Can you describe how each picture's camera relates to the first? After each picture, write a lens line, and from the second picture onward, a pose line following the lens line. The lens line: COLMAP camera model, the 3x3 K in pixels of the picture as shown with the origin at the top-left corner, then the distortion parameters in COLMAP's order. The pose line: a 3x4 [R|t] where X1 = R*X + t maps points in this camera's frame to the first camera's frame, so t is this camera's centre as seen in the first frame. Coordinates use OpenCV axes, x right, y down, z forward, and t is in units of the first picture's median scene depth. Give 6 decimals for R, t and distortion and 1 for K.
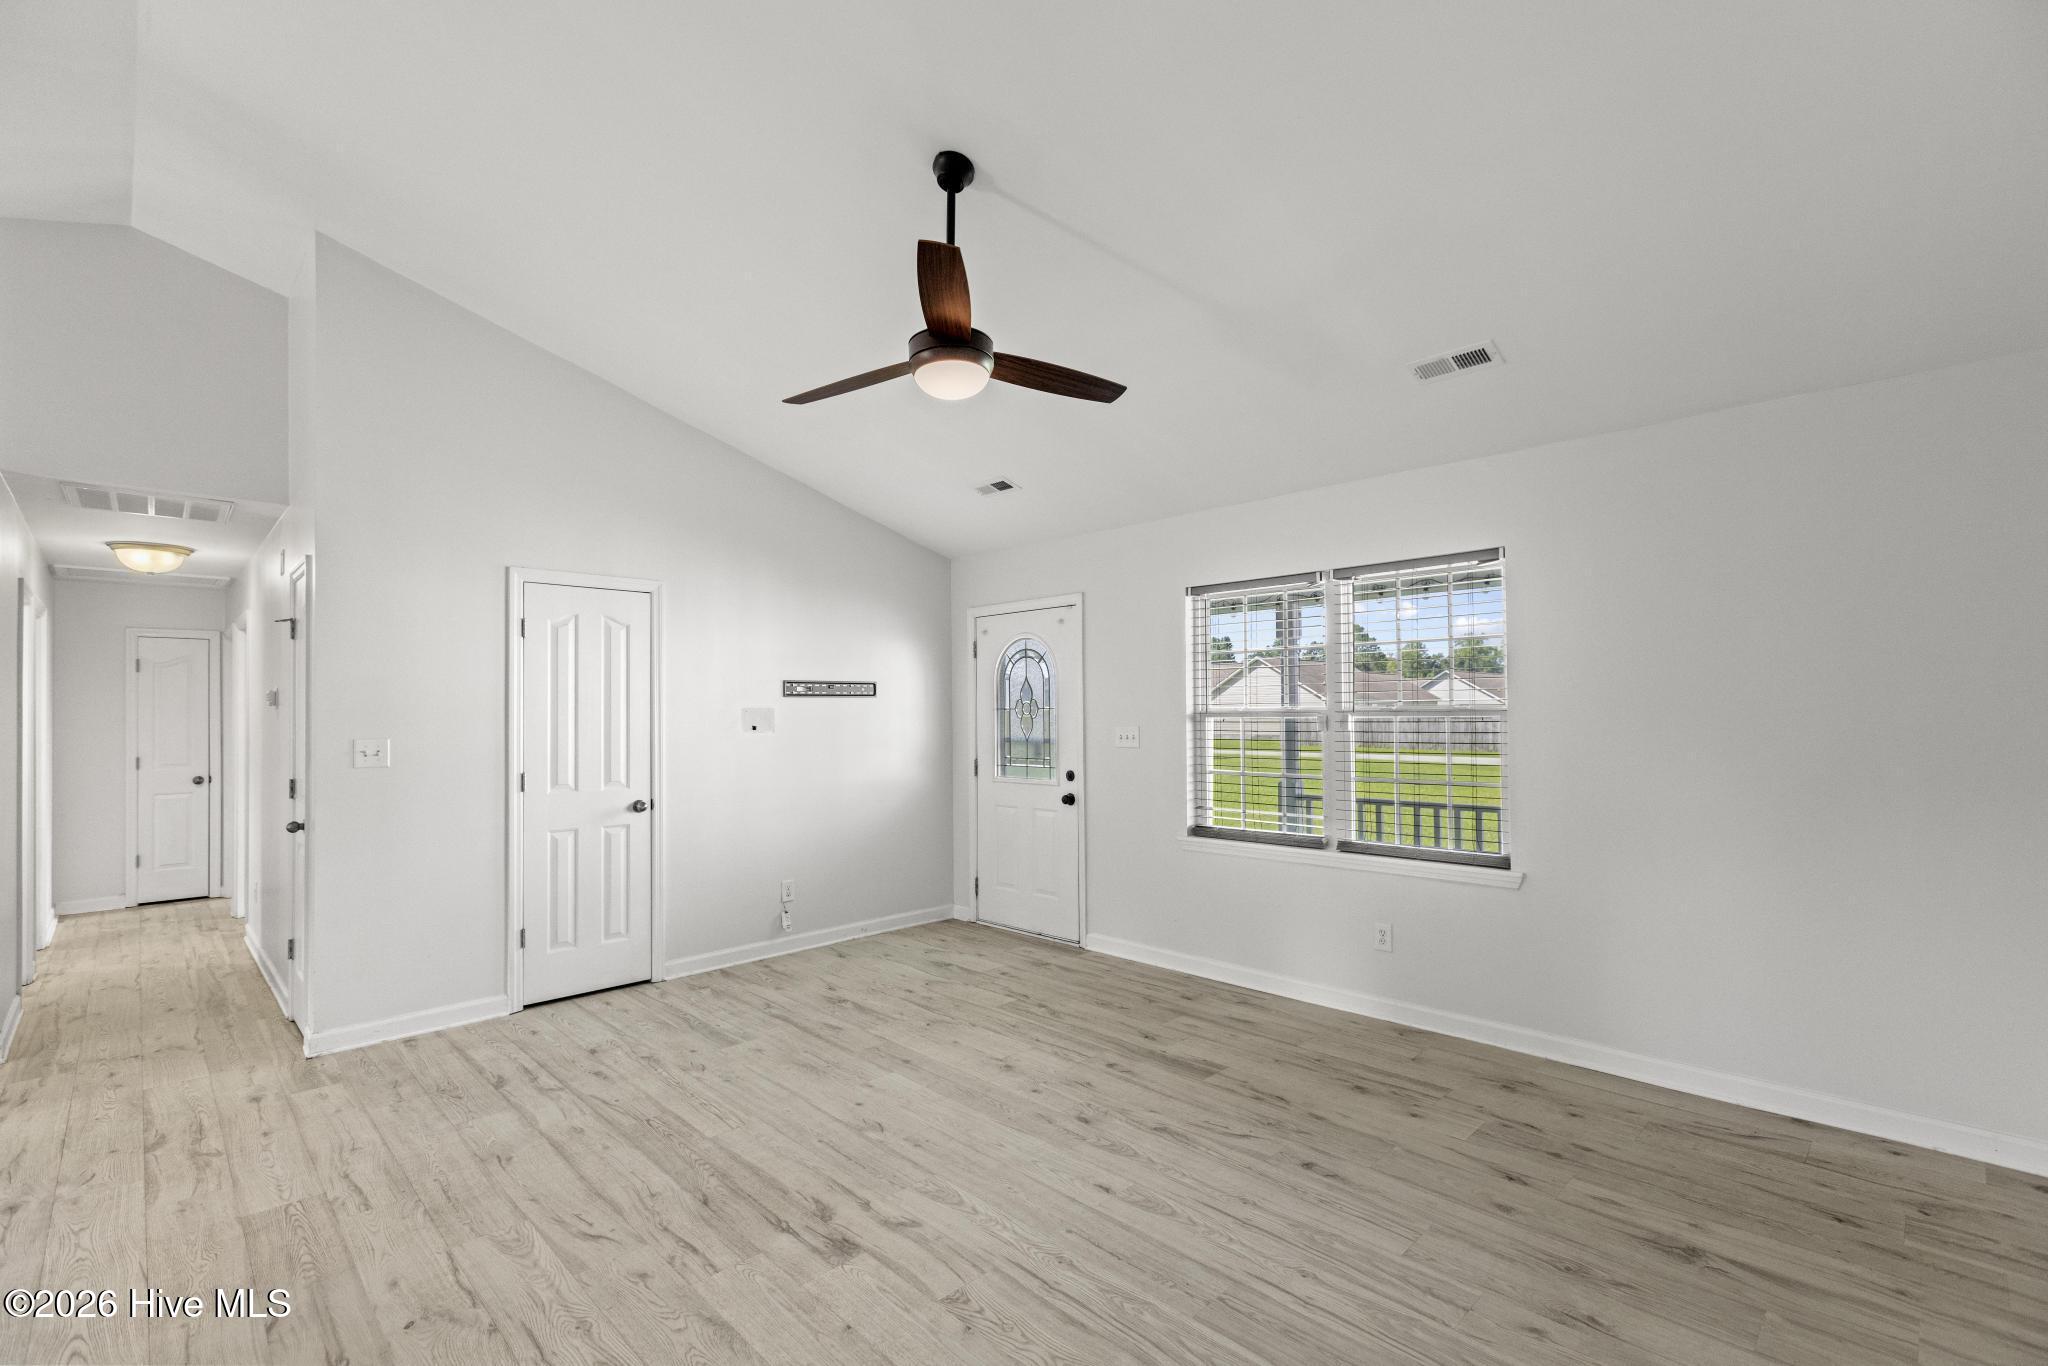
lens RADIAL K [[909.6, 0, 1021.6], [0, 909.6, 700.2], [0, 0, 1]] dist [0.002723, -0.001300]
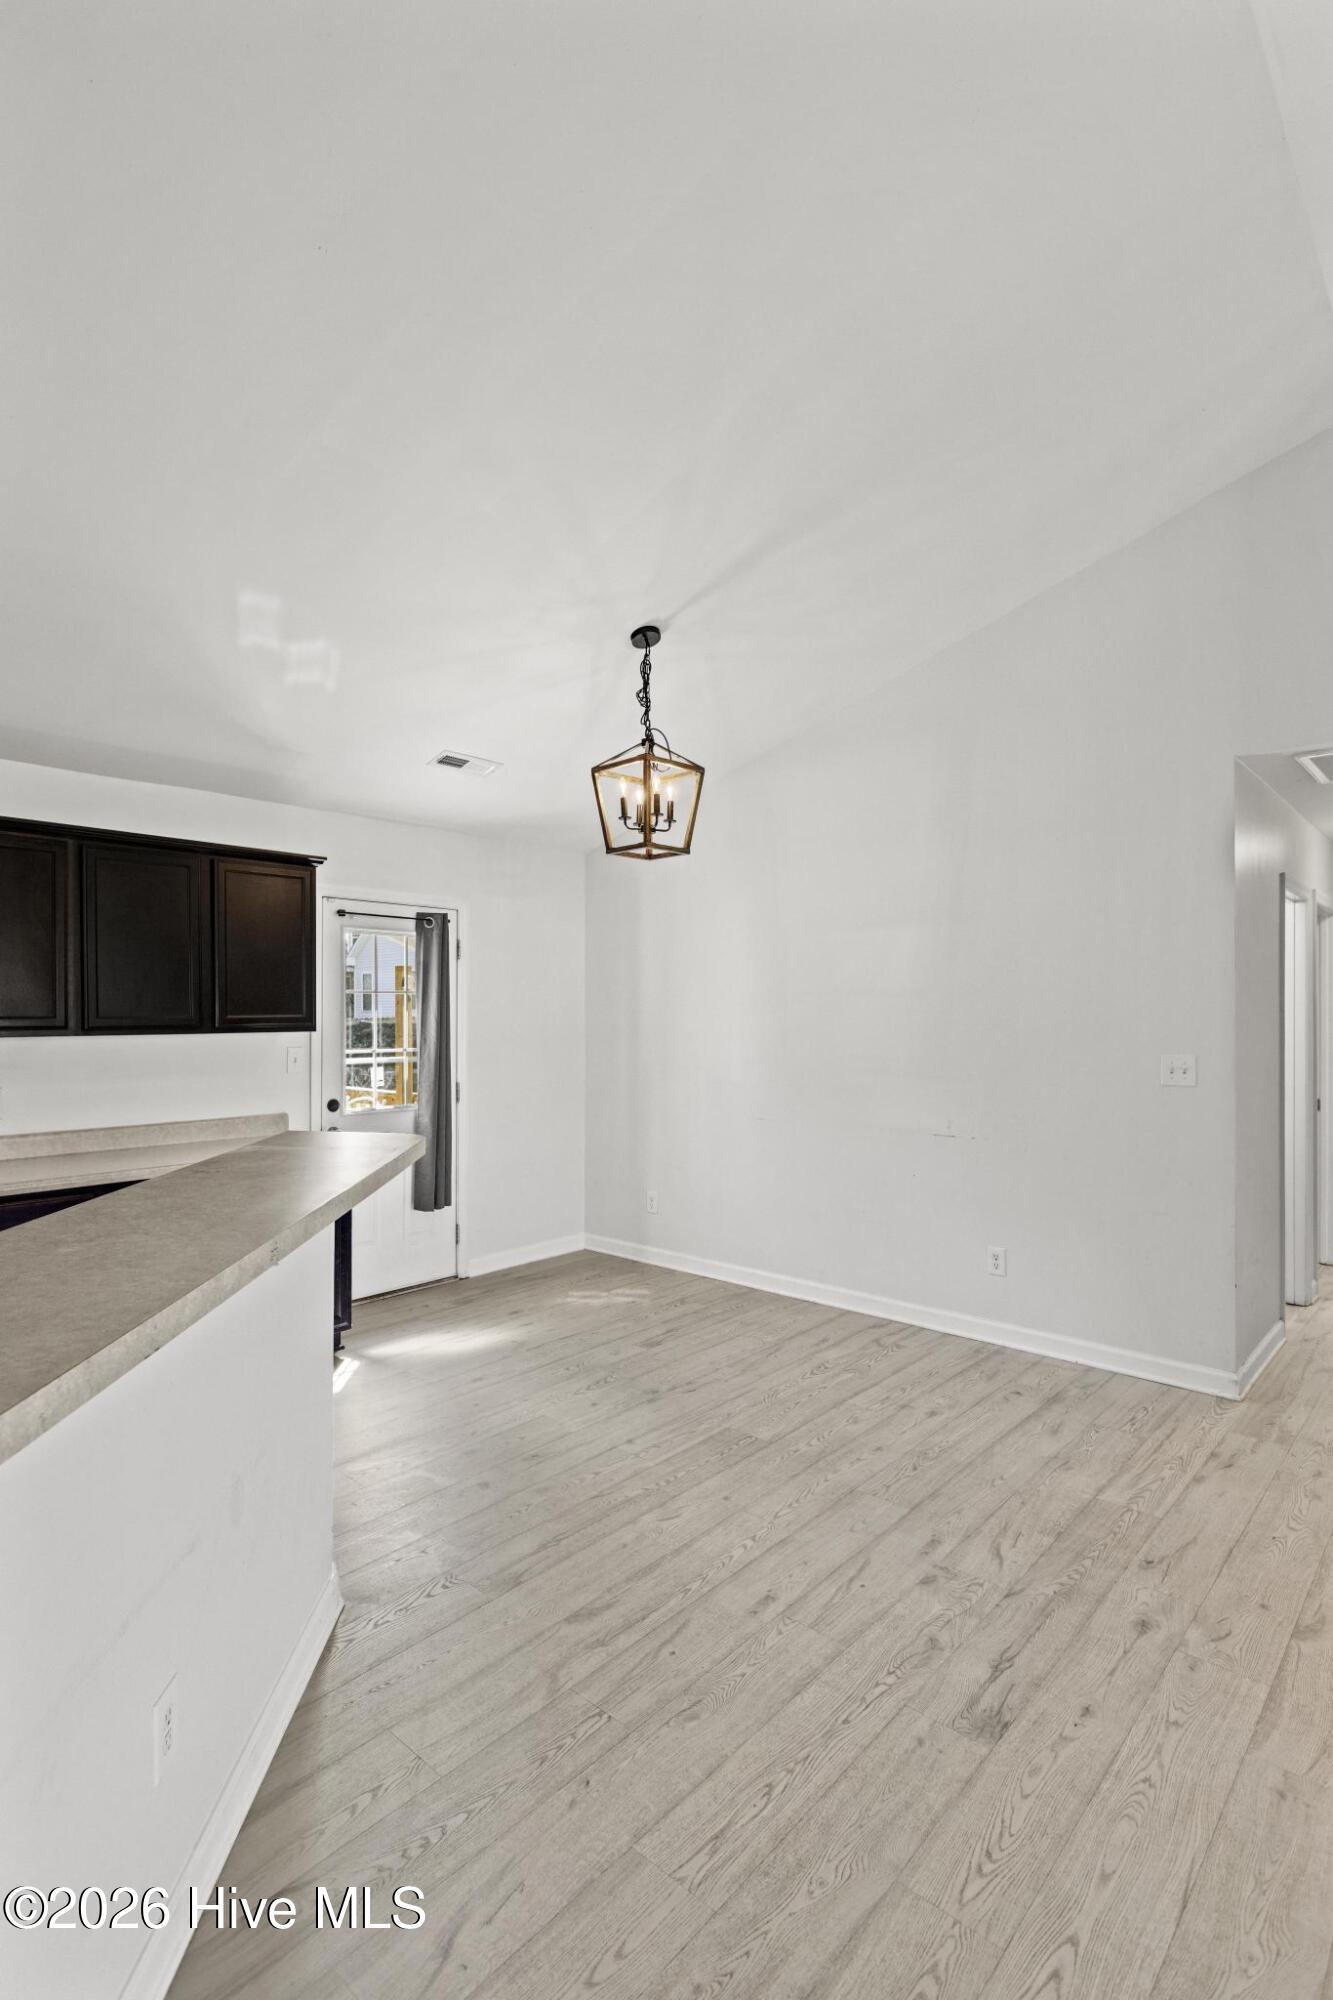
lens RADIAL K [[976.3, 0, 663.3], [0, 976.3, 1016.9], [0, 0, 1]] dist [-0.002970, -0.000280]
pose [[0.068674, 0.014361, -0.997536, -0.210749], [0.012890, 0.999800, 0.015281, -0.014049], [0.997556, -0.013908, 0.068475, 0.416154]]
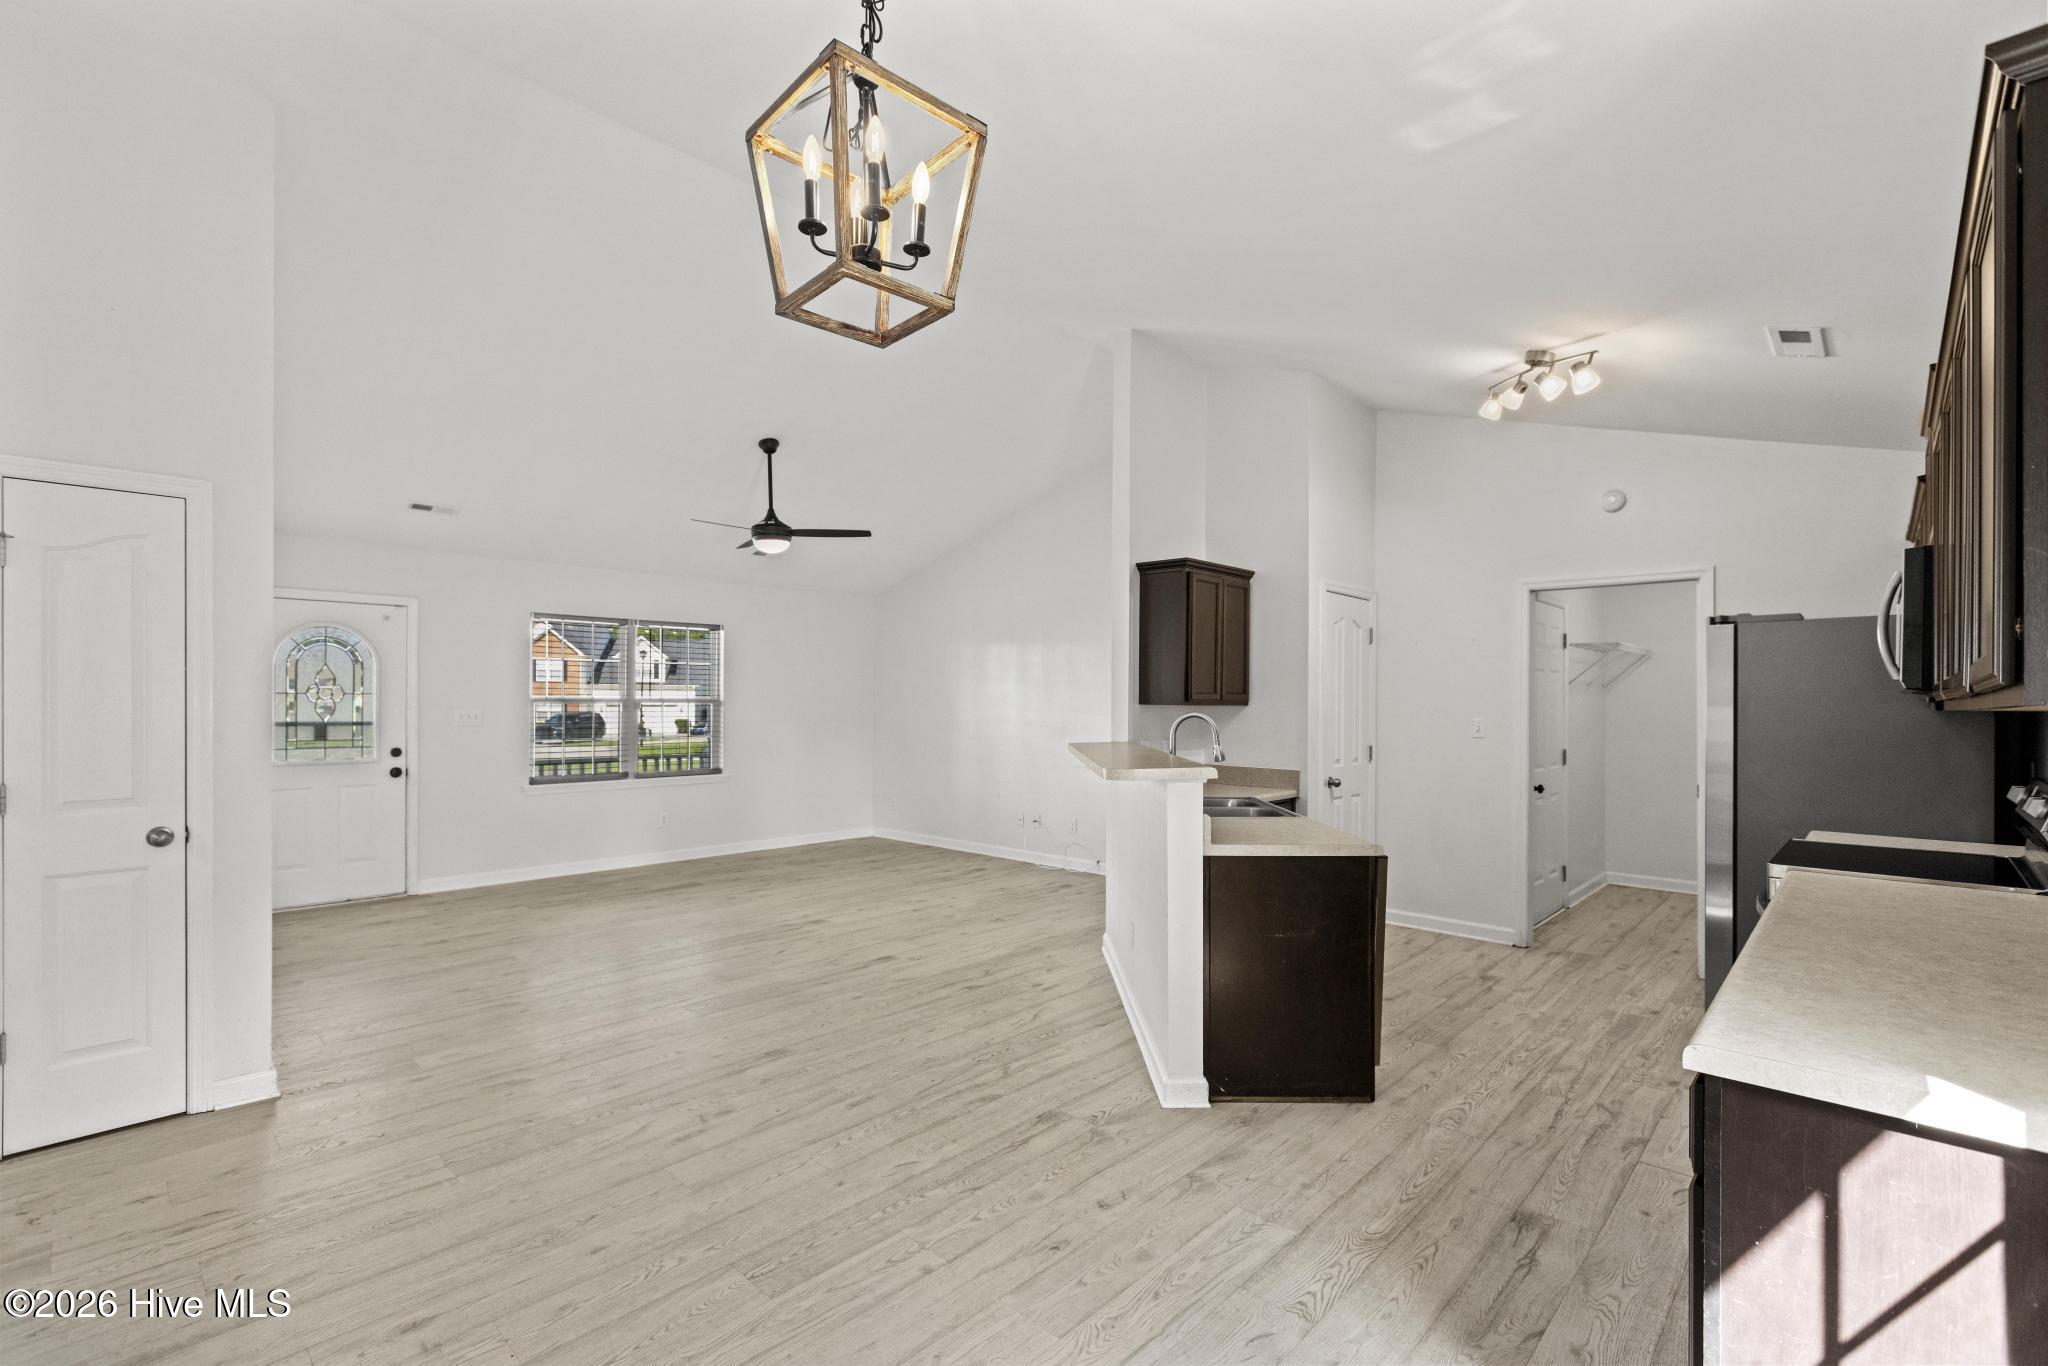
lens RADIAL K [[909.6, 0, 1028.7], [0, 909.6, 690.9], [0, 0, 1]] dist [0.002723, -0.001300]
pose [[-0.038933, 0.023819, 0.998958, -1.941786], [-0.018792, 0.999522, -0.024565, 0.030549], [-0.999065, -0.019728, -0.038467, 0.403708]]
